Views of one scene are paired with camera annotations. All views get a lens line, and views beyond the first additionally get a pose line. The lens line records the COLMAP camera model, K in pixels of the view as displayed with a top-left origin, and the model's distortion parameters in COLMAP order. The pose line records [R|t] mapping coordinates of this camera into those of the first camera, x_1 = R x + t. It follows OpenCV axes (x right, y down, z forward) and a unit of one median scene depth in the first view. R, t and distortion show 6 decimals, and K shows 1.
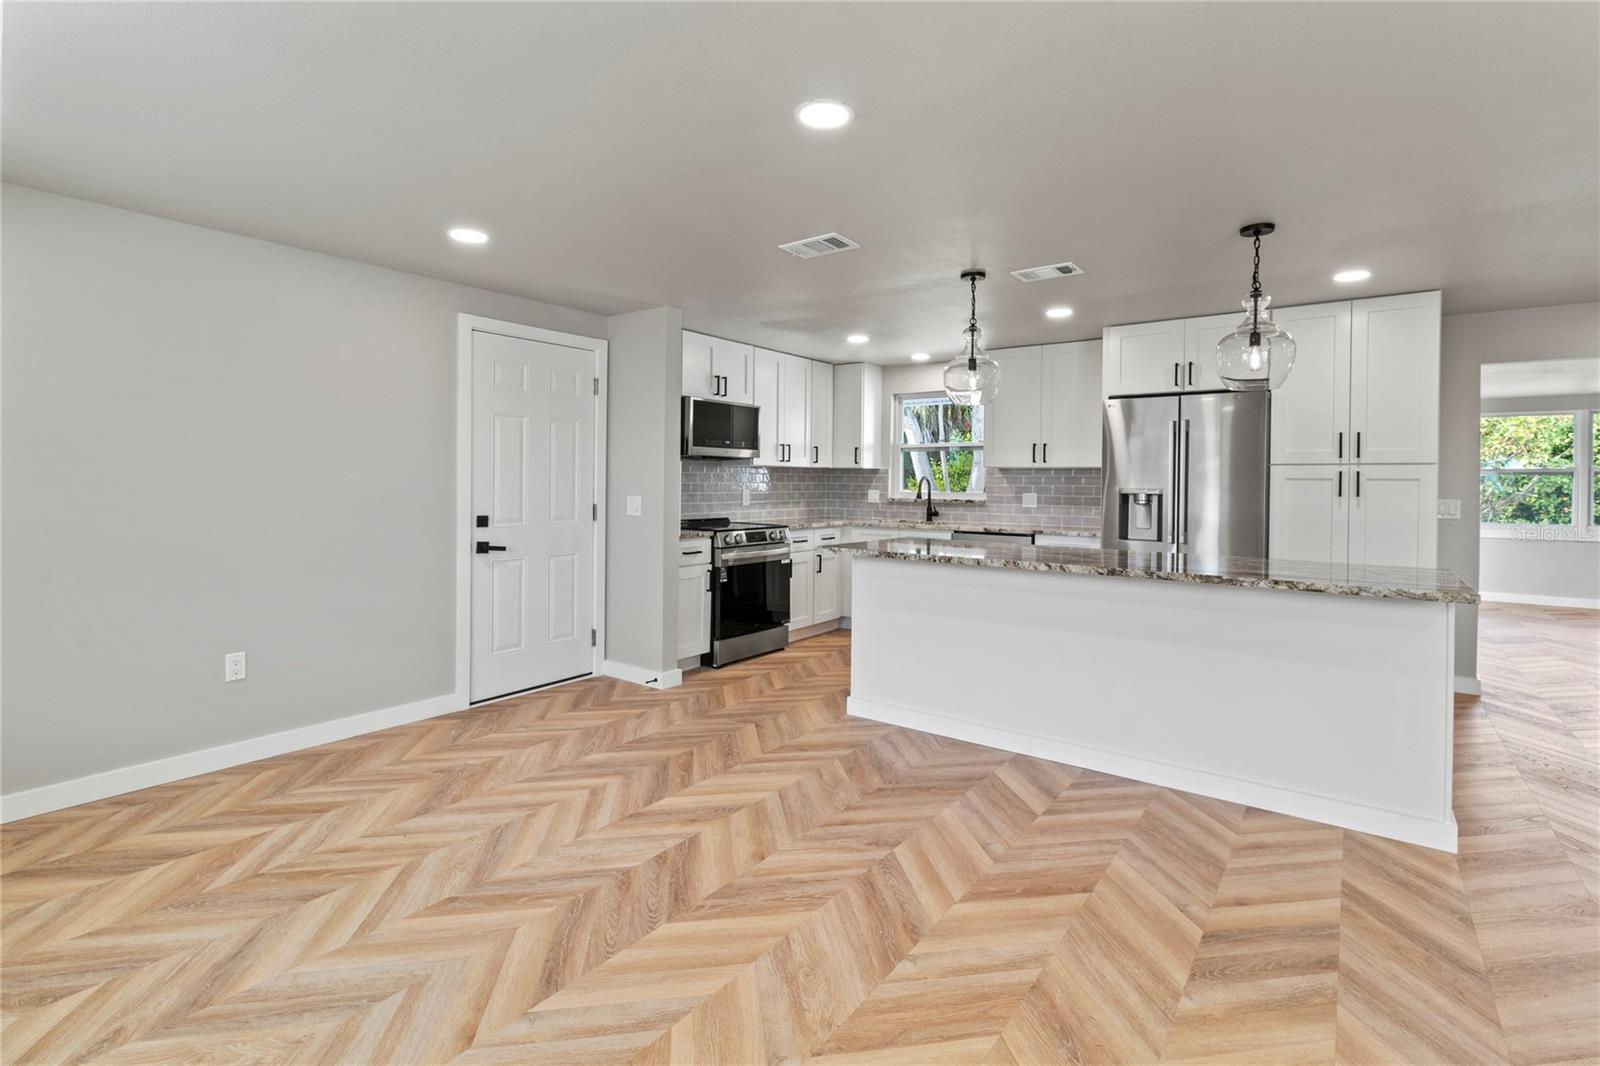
lens RADIAL K [[749.8, 0, 821.3], [0, 749.8, 484.1], [0, 0, 1]] dist [0.001827, -0.000368]
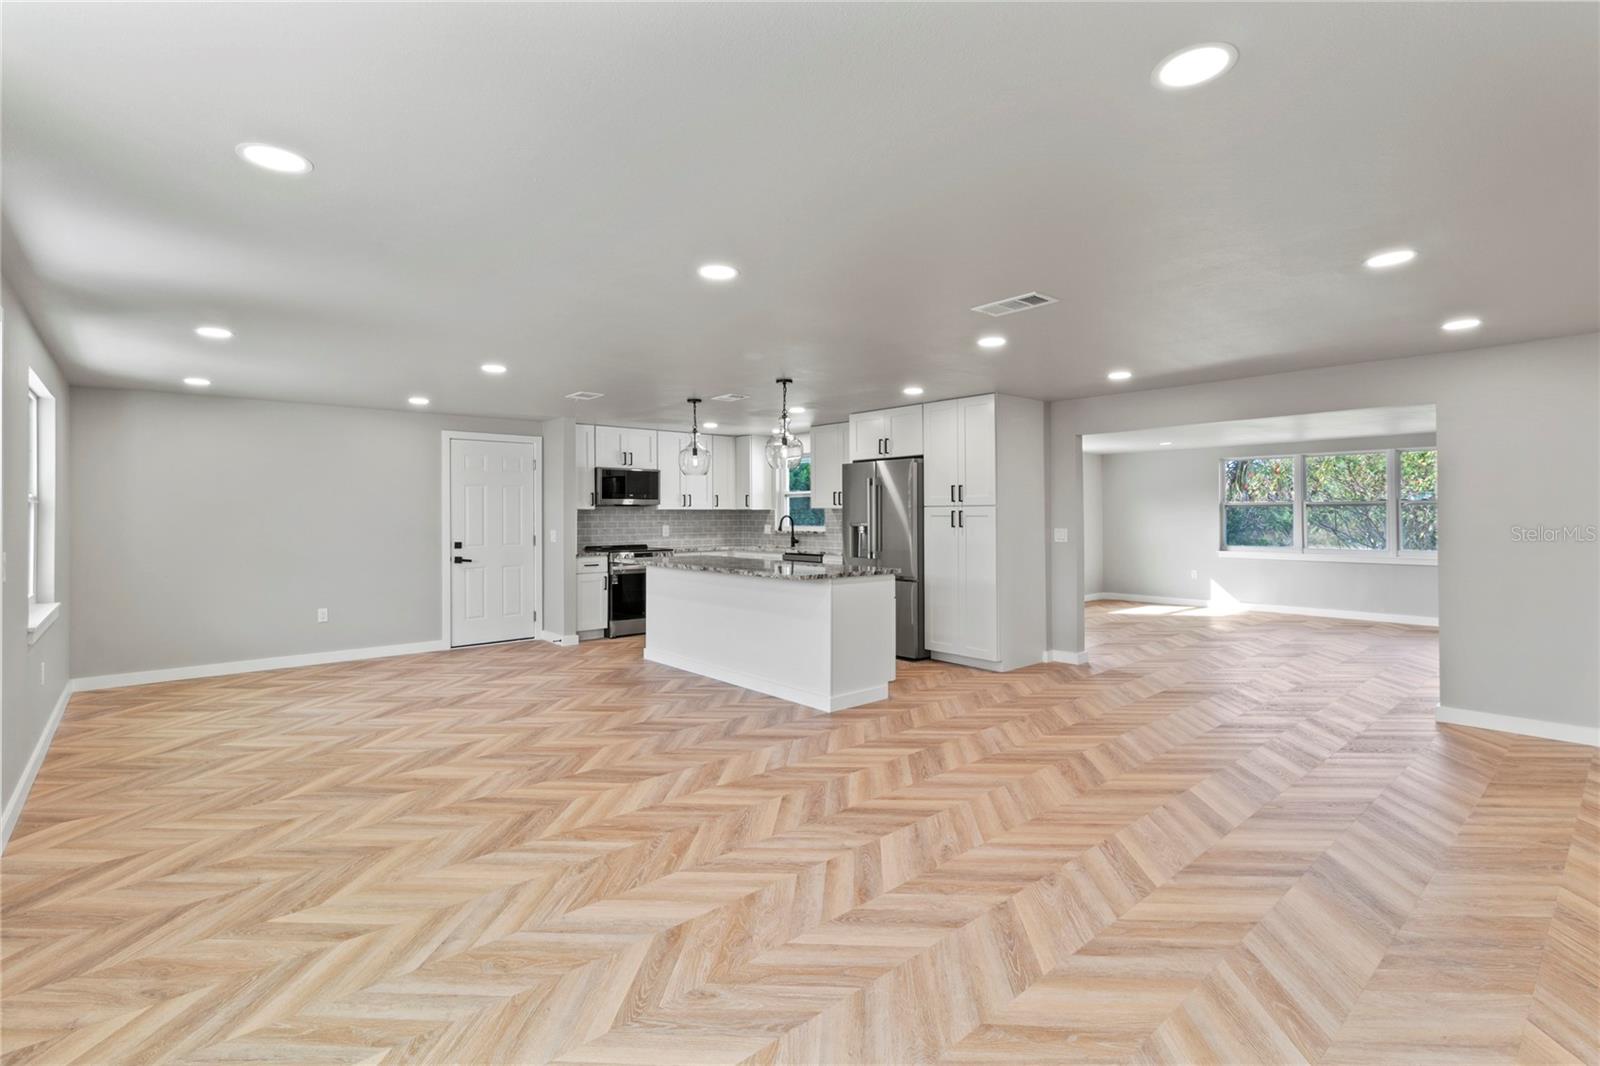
lens RADIAL K [[742.0, 0, 820.4], [0, 742.0, 514.7], [0, 0, 1]] dist [0.000073, -0.000066]
pose [[0.976885, -0.012385, -0.213408, 0.715726], [0.011332, 0.999917, -0.006161, -0.002238], [0.213466, 0.003600, 0.976944, -0.503032]]
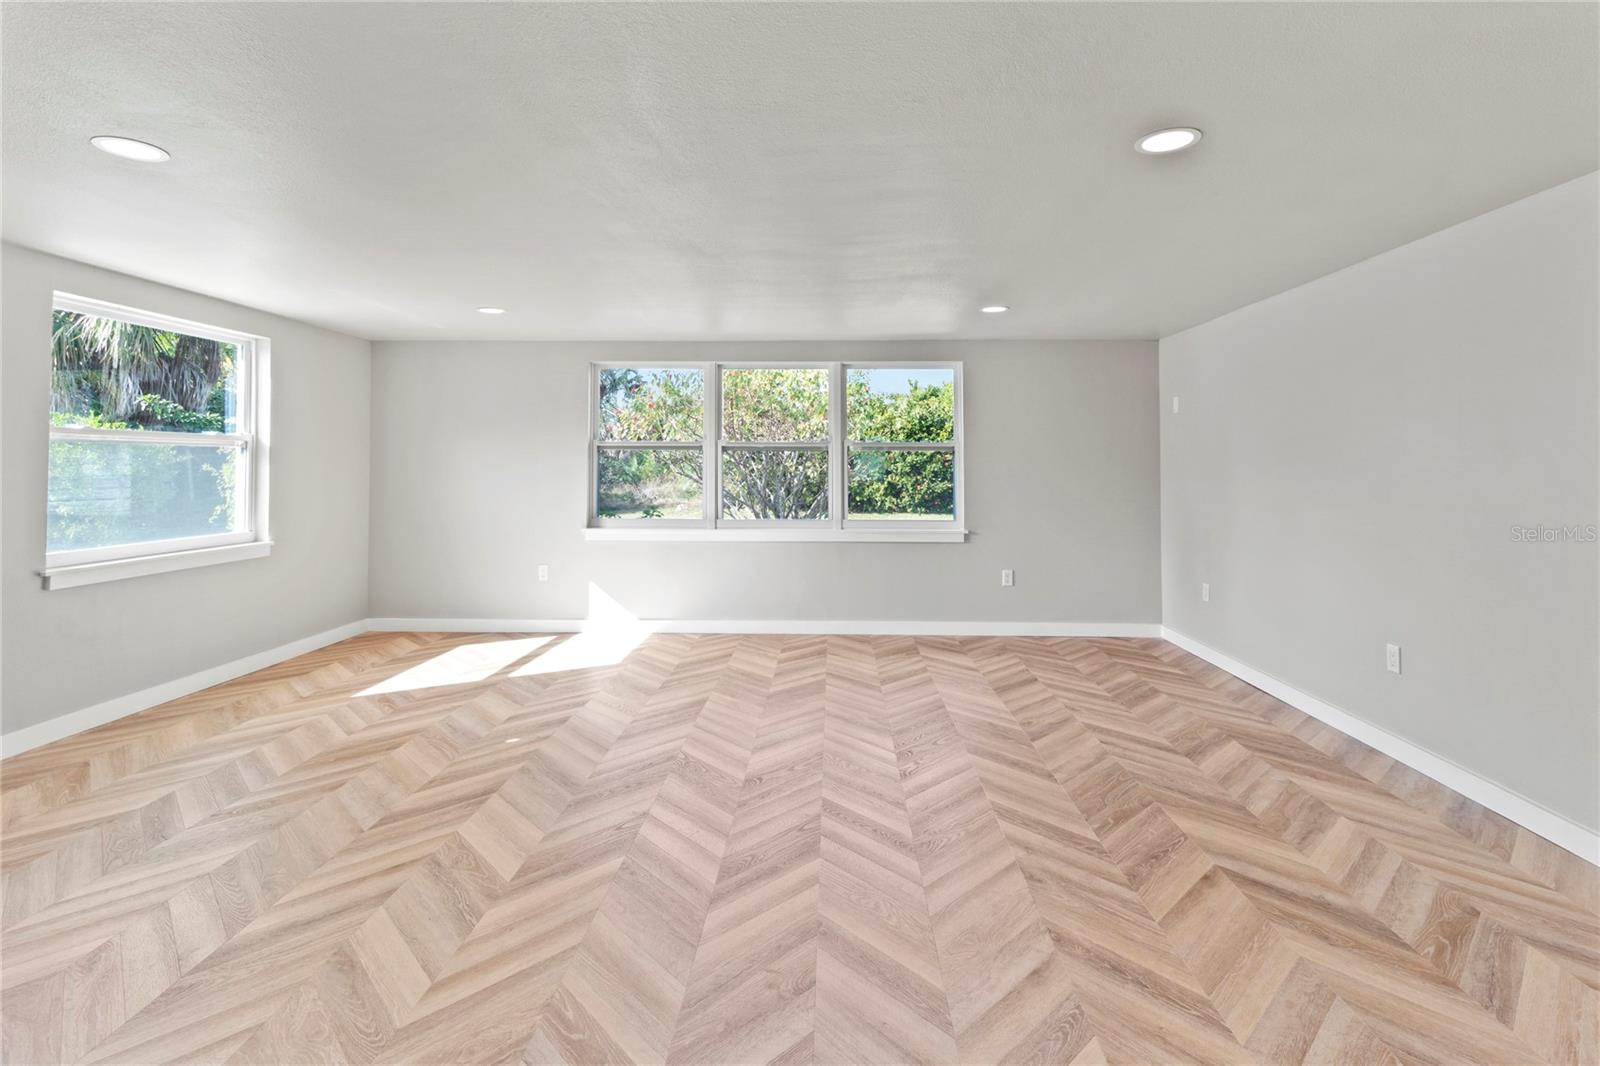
lens RADIAL K [[761.9, 0, 816.1], [0, 761.9, 451.6], [0, 0, 1]] dist [0.002528, 0.000228]
pose [[0.826947, 0.005277, 0.562256, 1.021575], [0.005645, 0.999828, -0.017687, 0.003353], [-0.562252, 0.017800, 0.826774, 0.699171]]
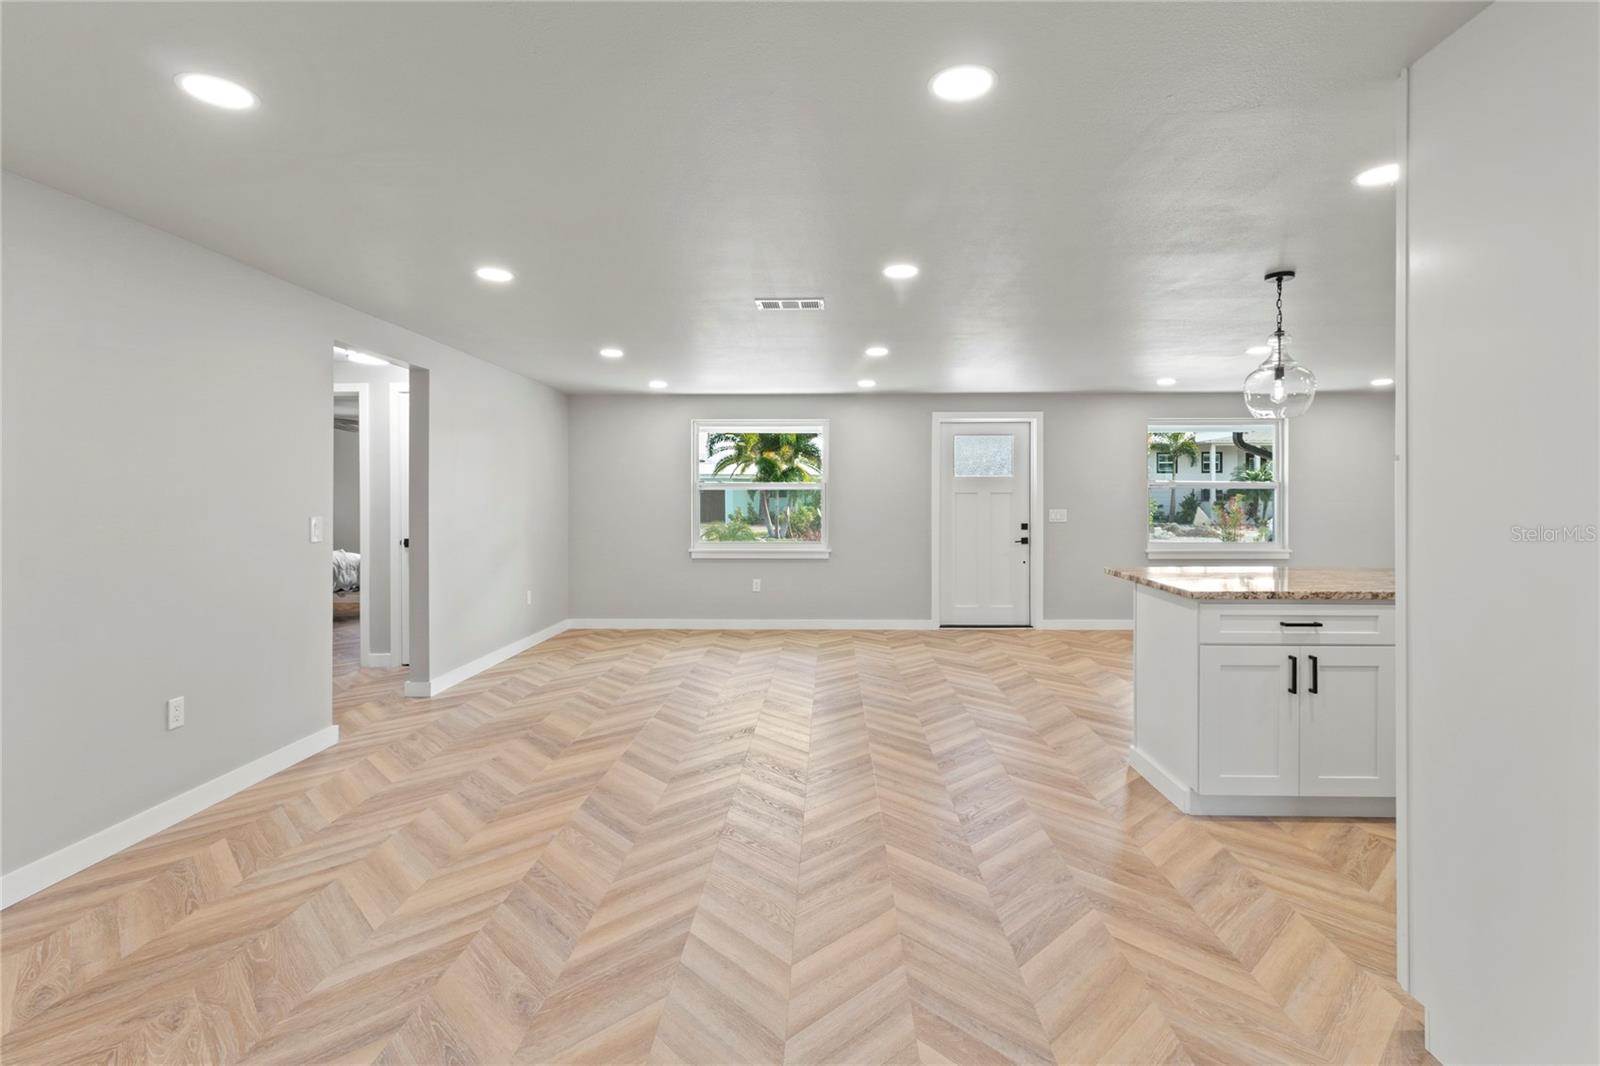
lens RADIAL K [[770.3, 0, 810.5], [0, 770.3, 505.8], [0, 0, 1]] dist [-0.002573, -0.000001]
pose [[-0.826143, -0.000546, -0.563461, 1.242451], [-0.005144, 0.999965, 0.006573, 0.003035], [0.563438, 0.008329, -0.826117, 1.067120]]
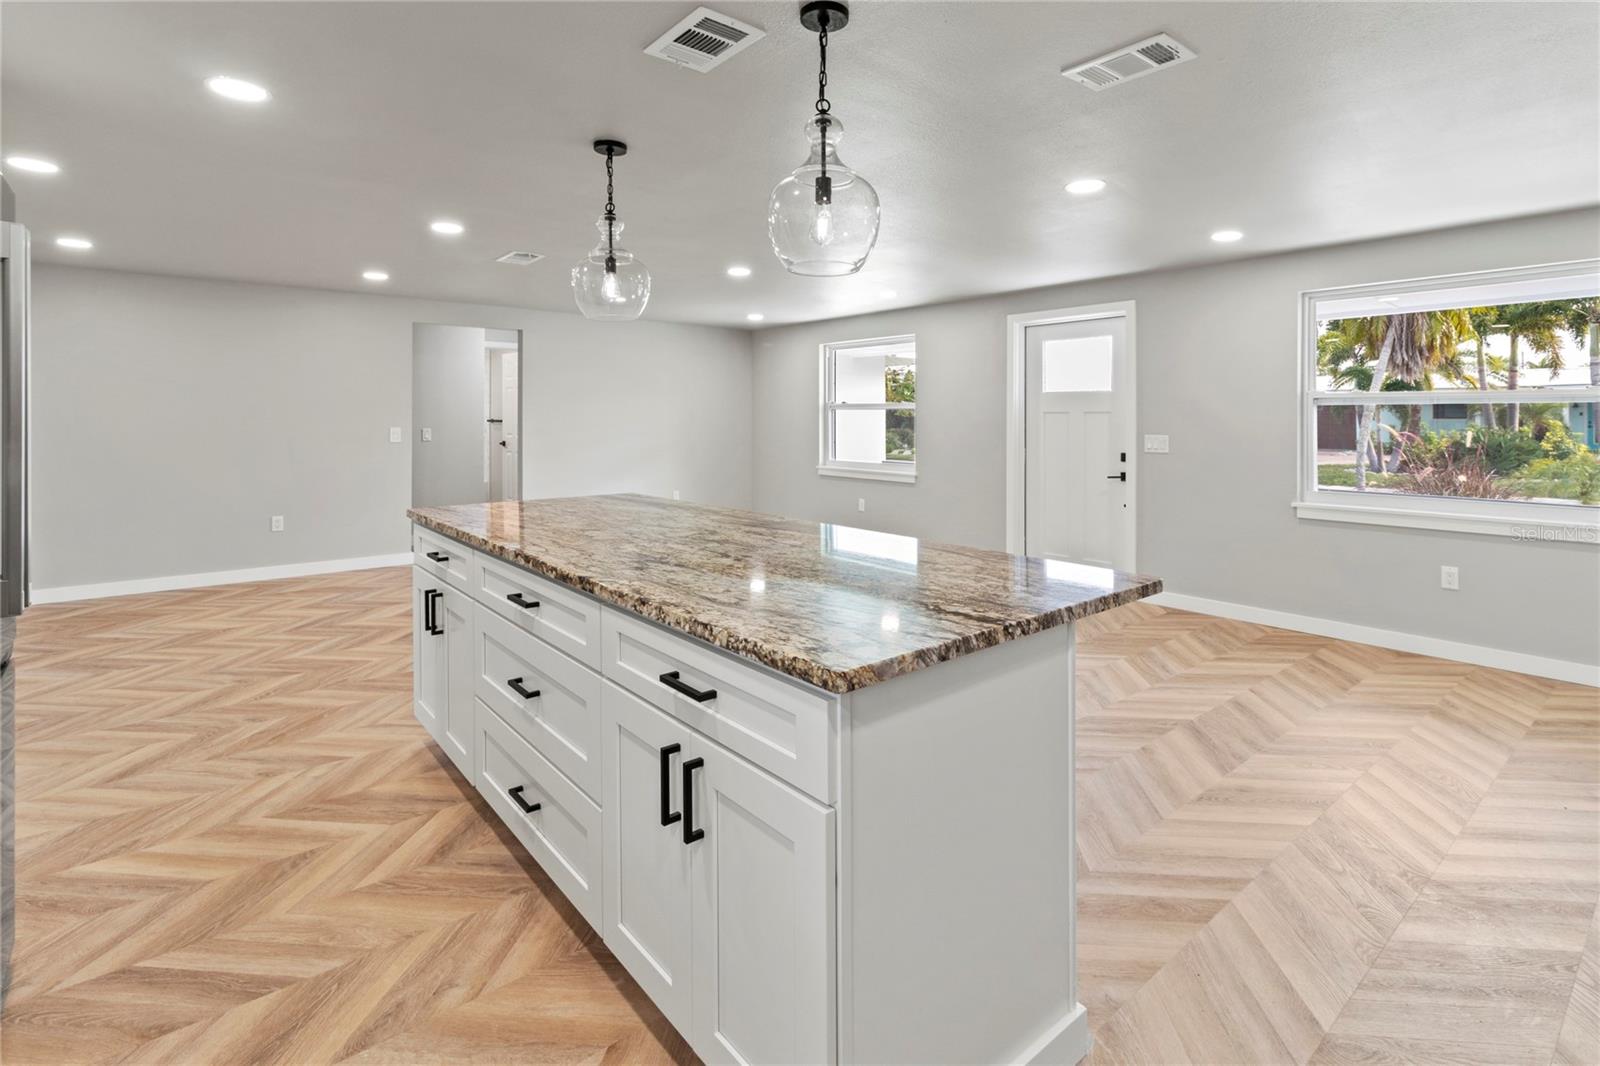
lens RADIAL K [[777.9, 0, 811.1], [0, 777.9, 410.0], [0, 0, 1]] dist [0.003414, 0.000522]
pose [[-0.967533, -0.007481, 0.252636, 0.065603], [-0.008877, 0.999951, -0.004388, -0.009073], [-0.252590, -0.006489, -0.967552, 1.282648]]
